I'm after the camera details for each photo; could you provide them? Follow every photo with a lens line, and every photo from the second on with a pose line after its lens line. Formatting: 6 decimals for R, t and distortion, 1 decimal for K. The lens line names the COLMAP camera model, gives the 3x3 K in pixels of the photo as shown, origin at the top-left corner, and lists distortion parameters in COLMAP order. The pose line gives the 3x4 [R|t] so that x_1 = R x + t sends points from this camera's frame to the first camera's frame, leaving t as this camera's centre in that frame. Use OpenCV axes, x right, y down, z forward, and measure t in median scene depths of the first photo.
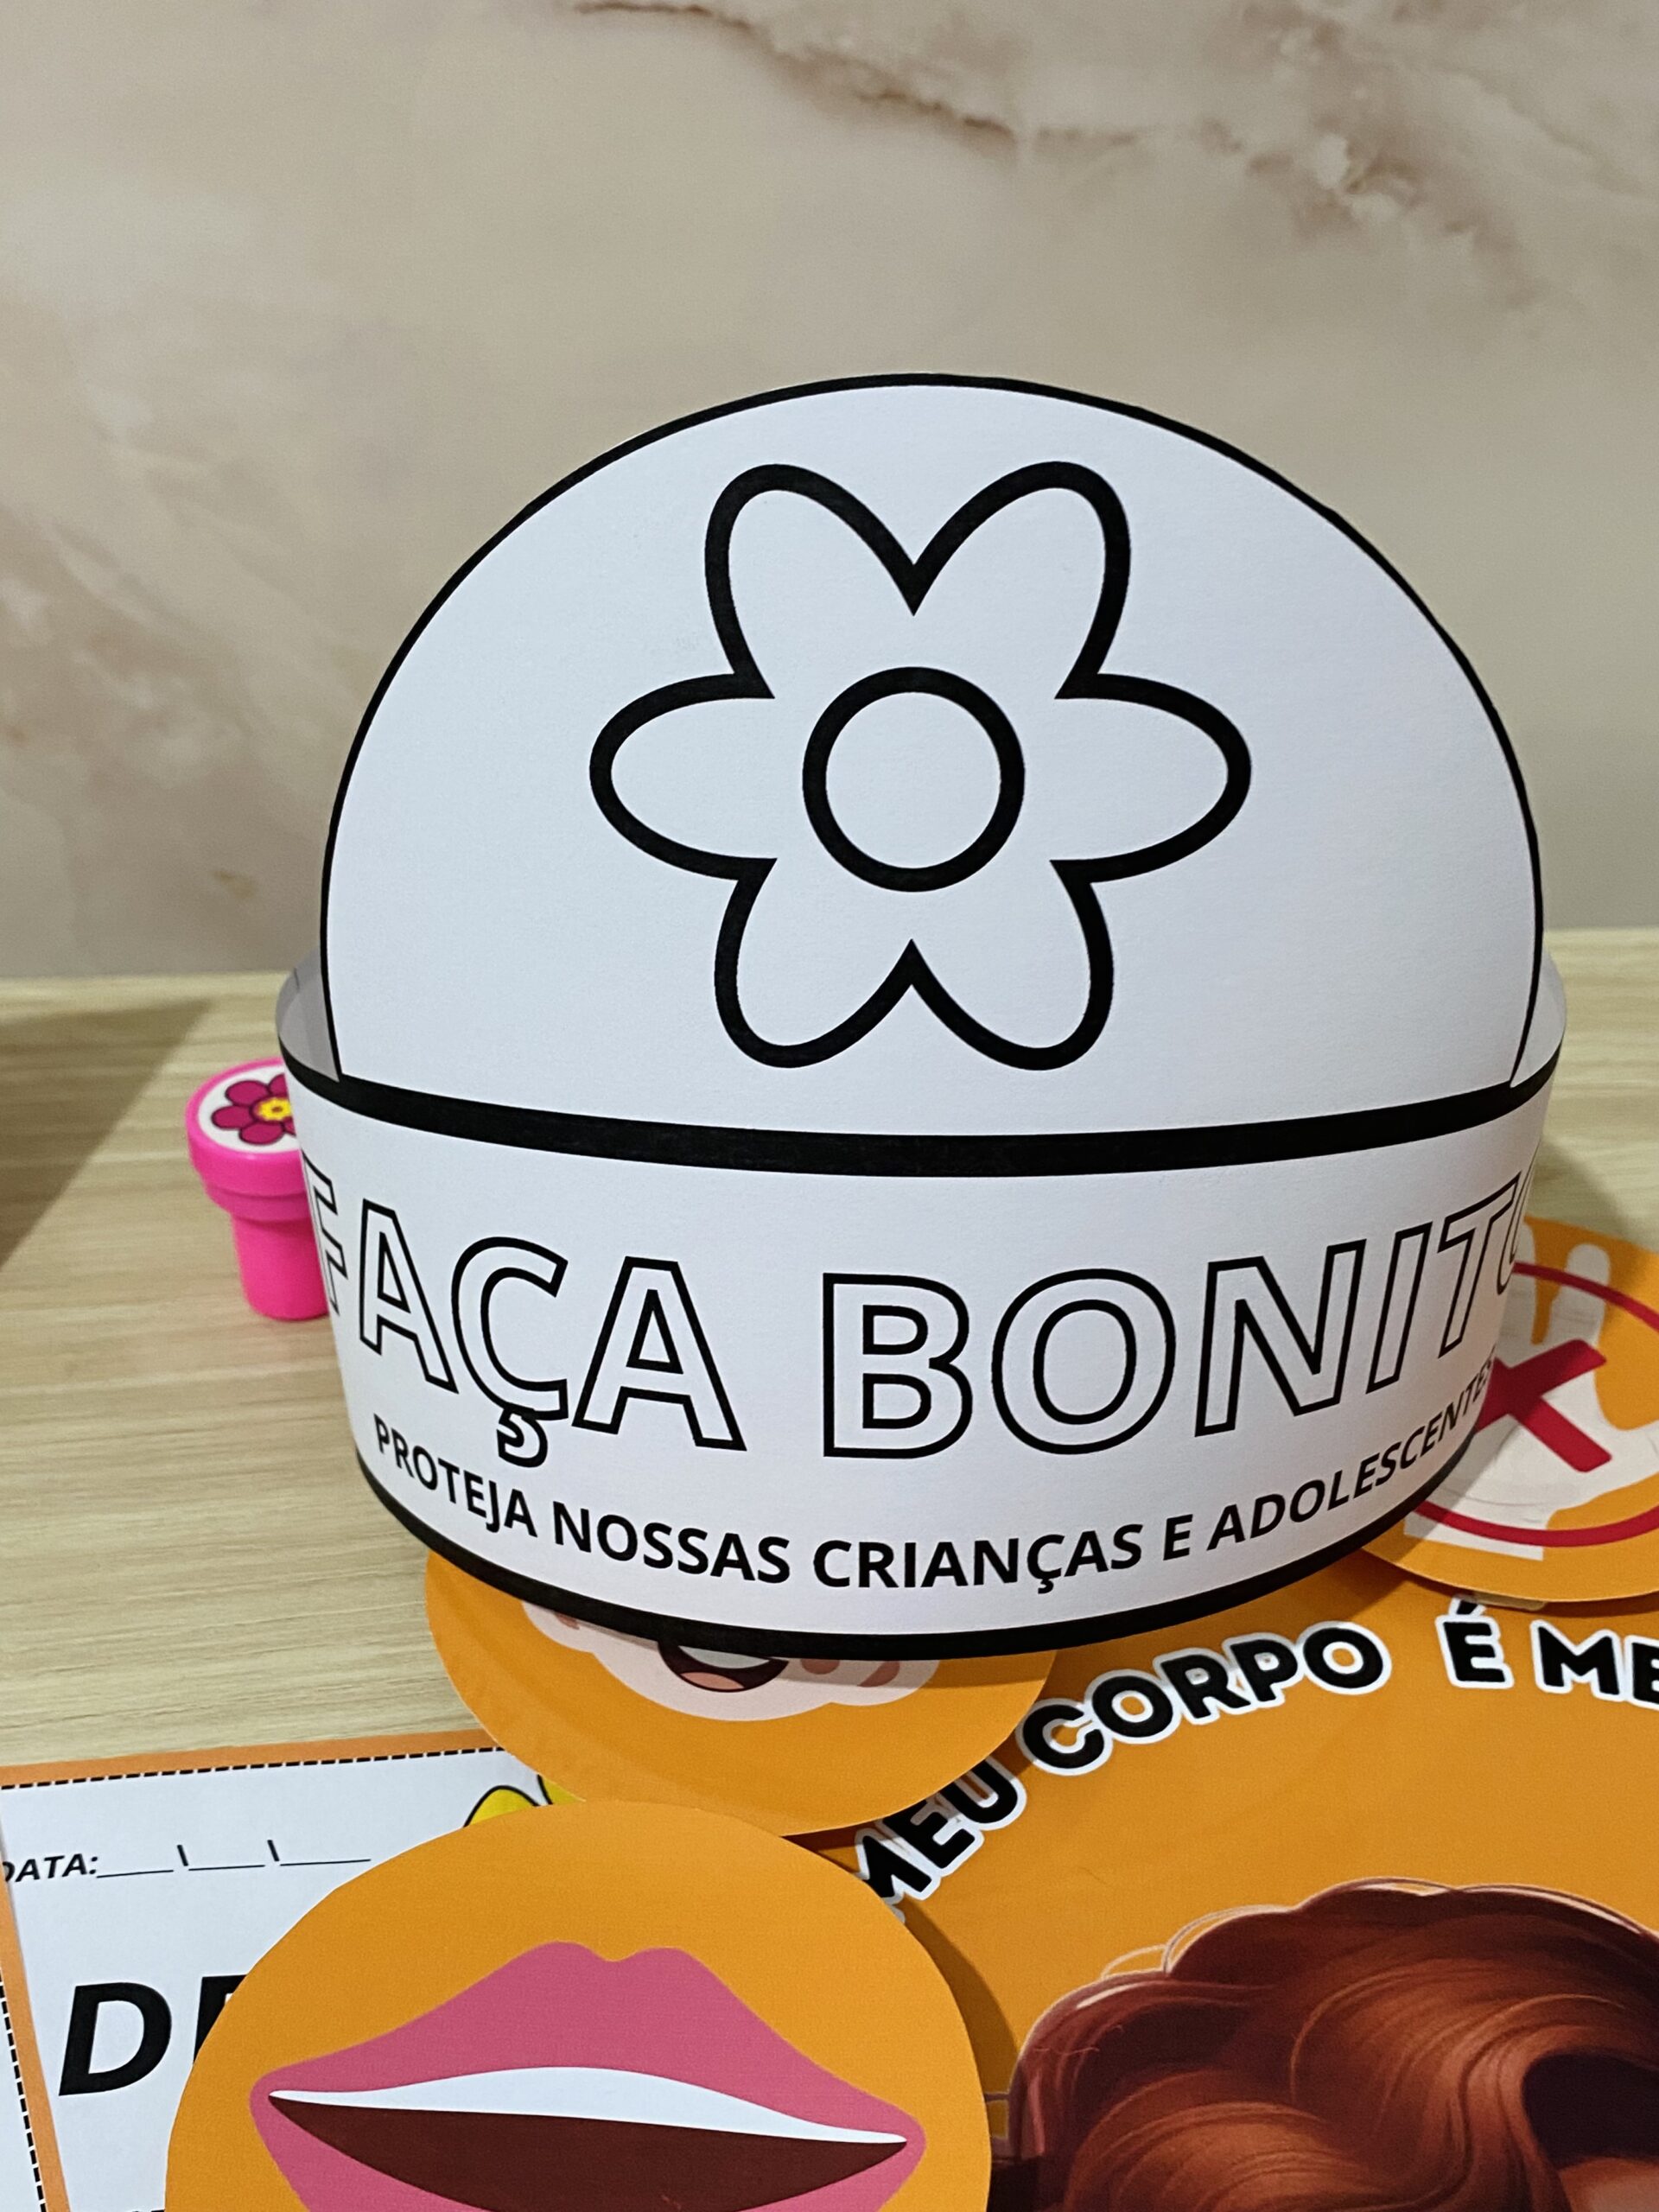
lens RADIAL K [[2345.4, 0, 822.1], [0, 2345.4, 1094.6], [0, 0, 1]] dist [0.088078, -0.231841]
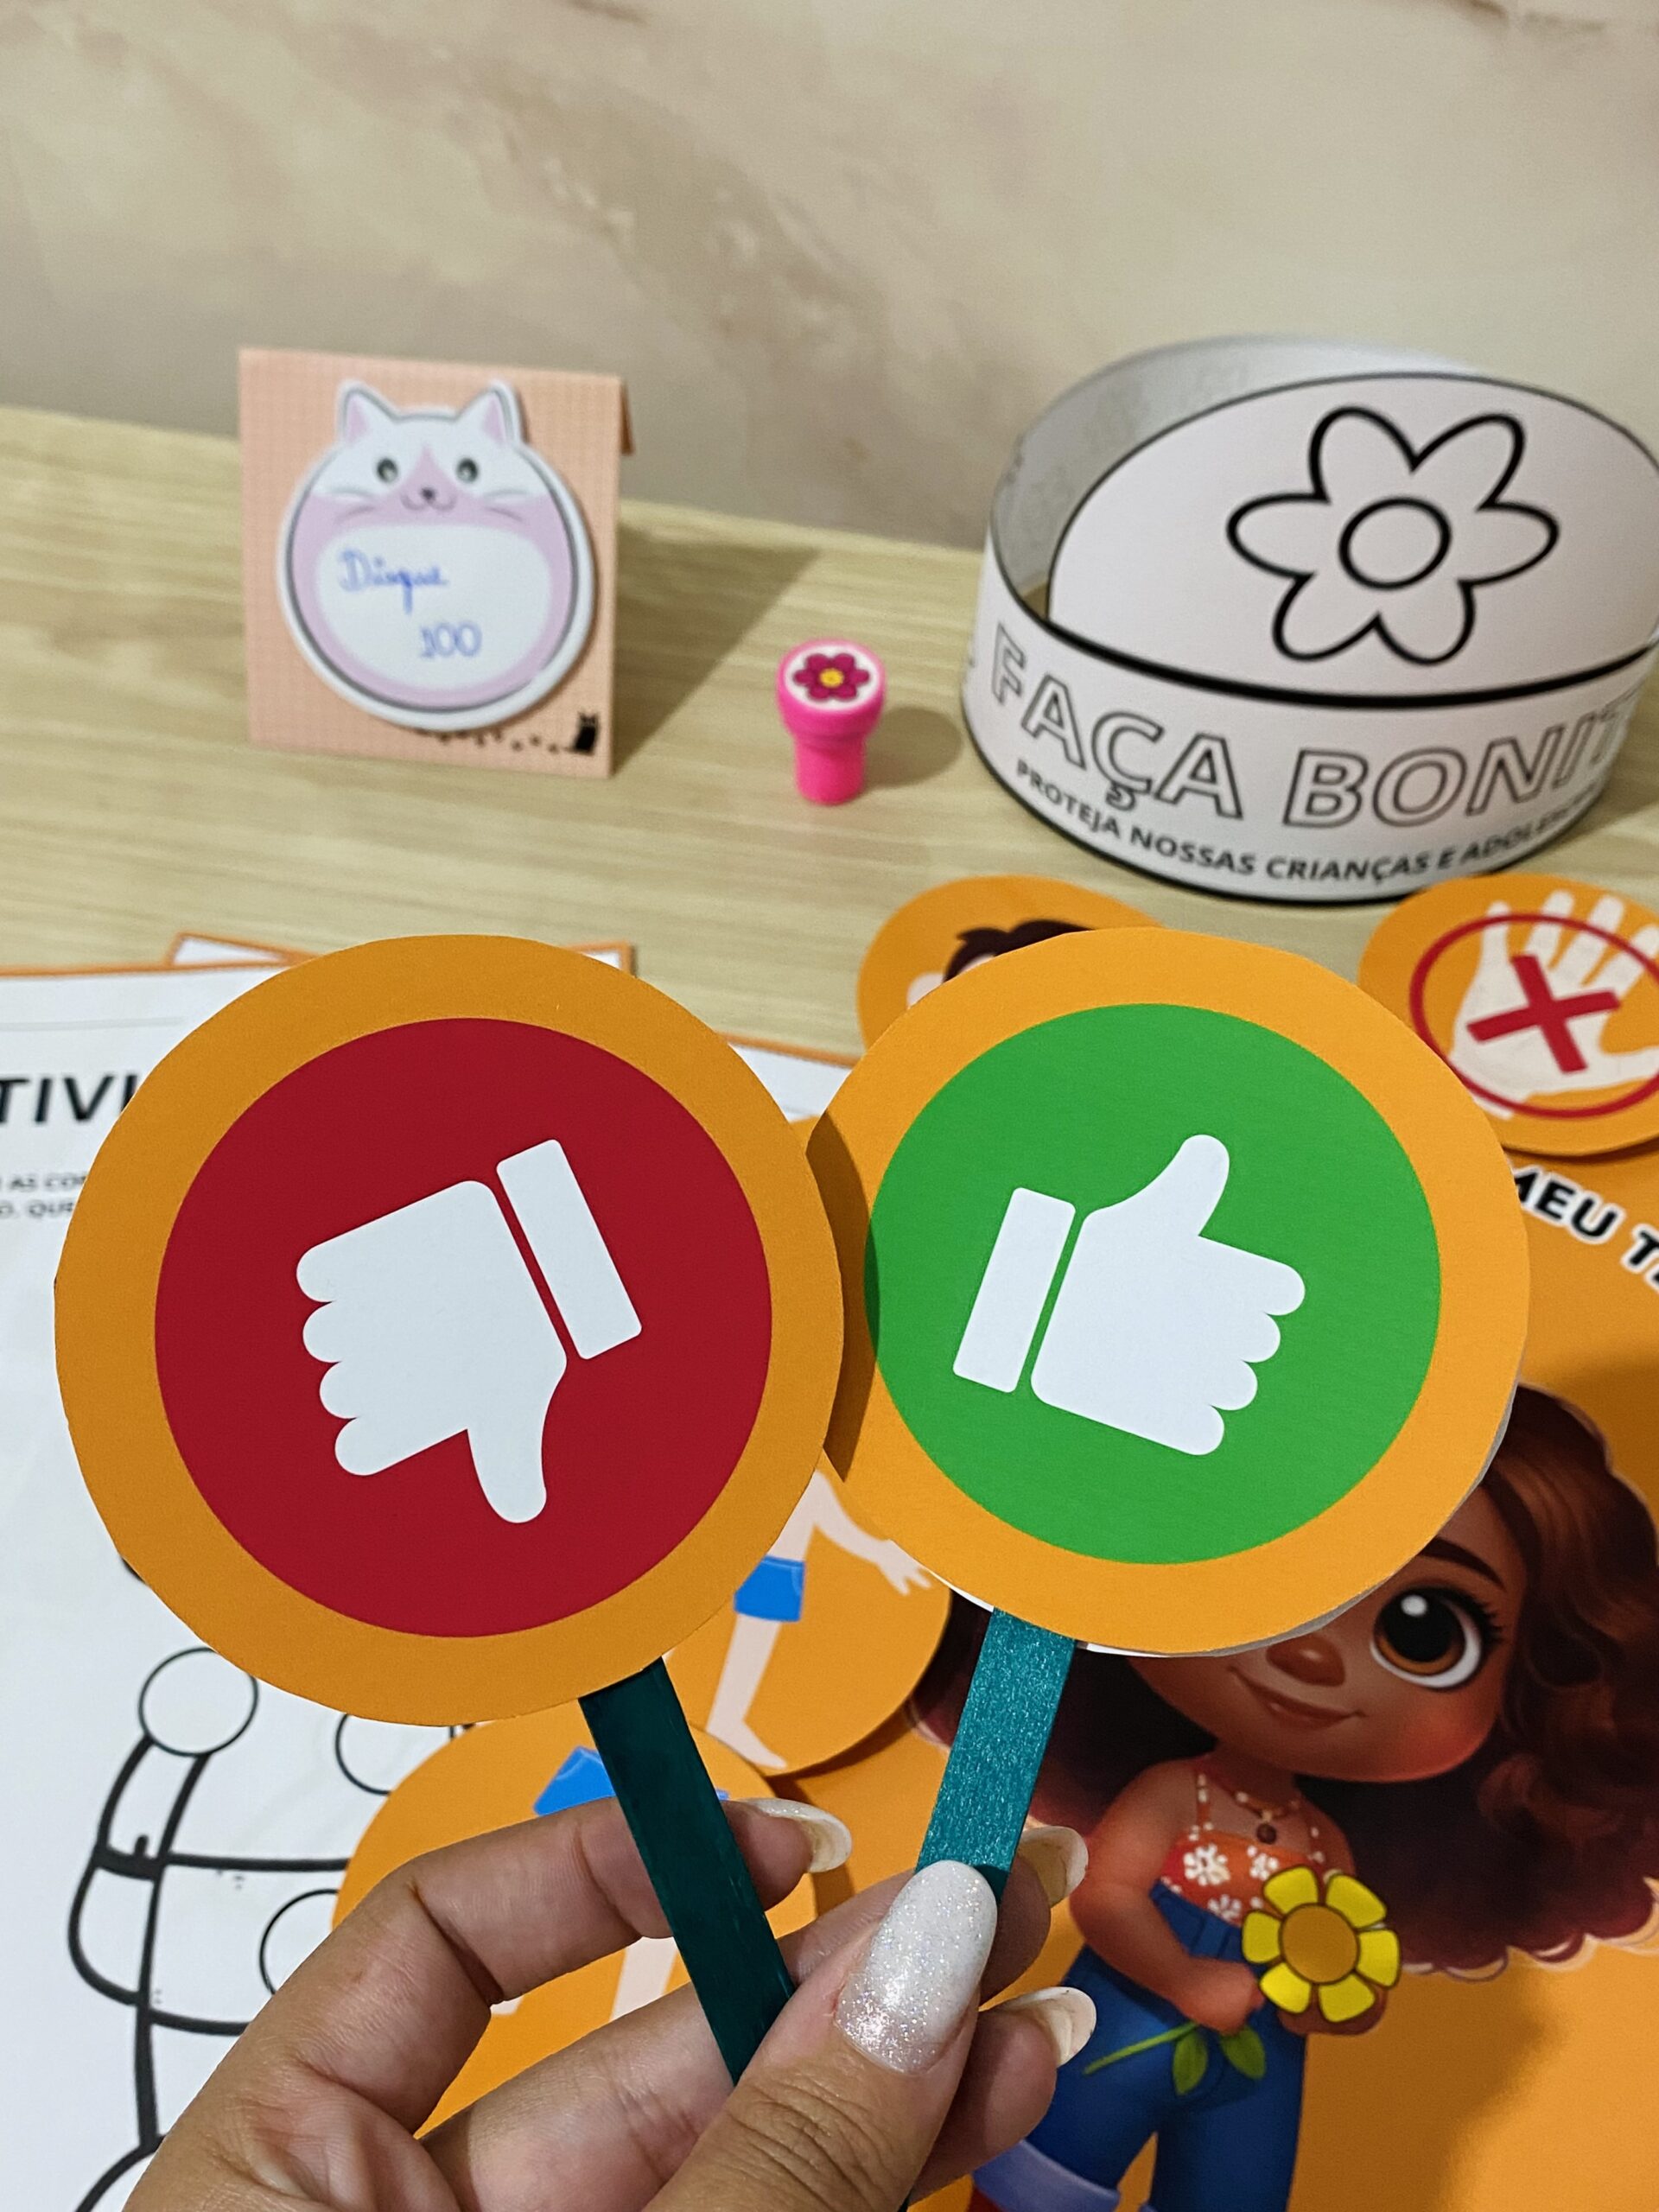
lens RADIAL K [[2345.4, 0, 822.1], [0, 2345.4, 1094.6], [0, 0, 1]] dist [0.088078, -0.231841]
pose [[0.947134, 0.238766, -0.214310, 0.201842], [-0.172847, 0.942472, 0.286129, -0.207272], [0.270299, -0.233960, 0.933917, -0.664275]]
